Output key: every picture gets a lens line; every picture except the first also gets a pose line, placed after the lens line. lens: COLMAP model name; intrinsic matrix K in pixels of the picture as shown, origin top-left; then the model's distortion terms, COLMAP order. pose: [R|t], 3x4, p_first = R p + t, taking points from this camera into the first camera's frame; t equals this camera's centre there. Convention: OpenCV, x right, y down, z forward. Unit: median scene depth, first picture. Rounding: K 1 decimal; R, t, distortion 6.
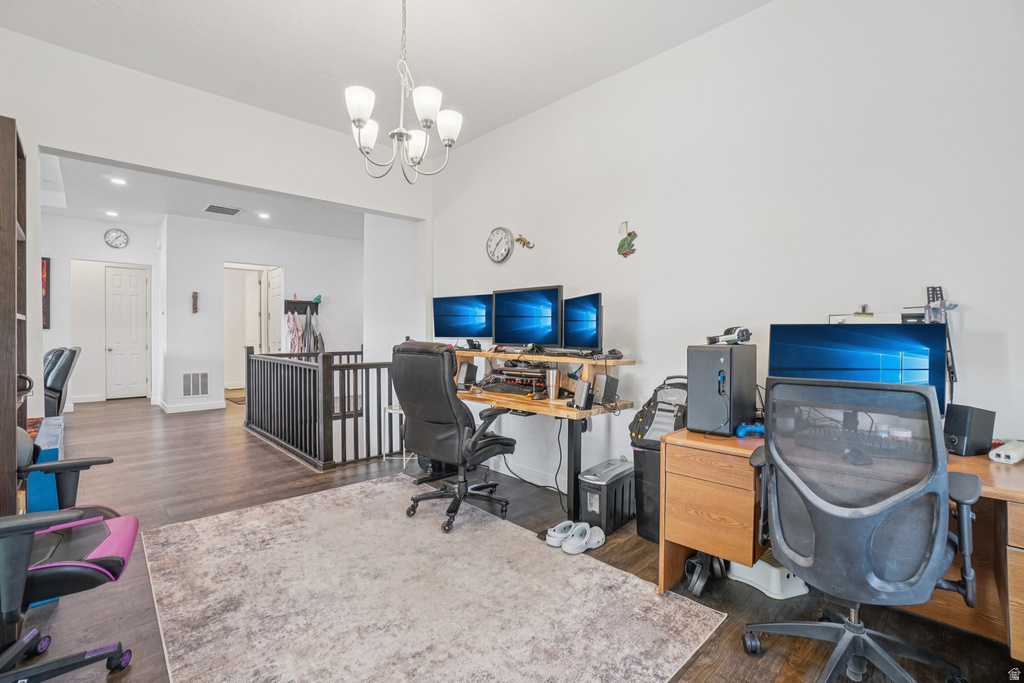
lens RADIAL K [[455.1, 0, 500.9], [0, 455.1, 349.5], [0, 0, 1]] dist [-0.053624, 0.018086]
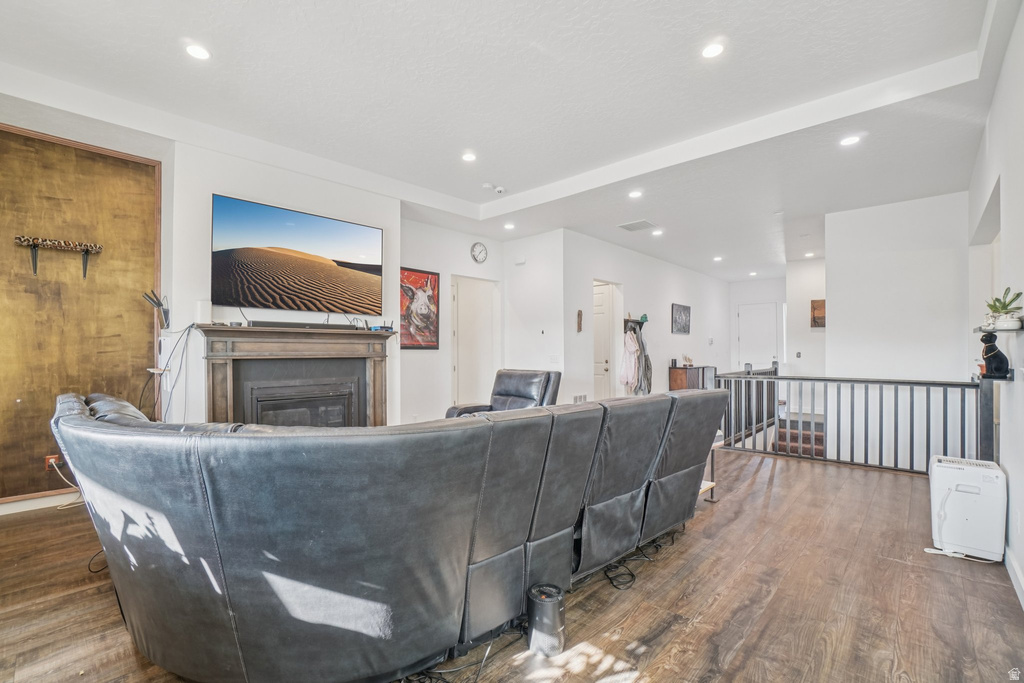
lens RADIAL K [[455.1, 0, 507.4], [0, 455.1, 352.3], [0, 0, 1]] dist [-0.053624, 0.018086]
pose [[0.997289, -0.007735, 0.073173, -1.960633], [0.009951, 0.999501, -0.029977, -0.026190], [-0.072904, 0.030624, 0.996869, 0.098412]]
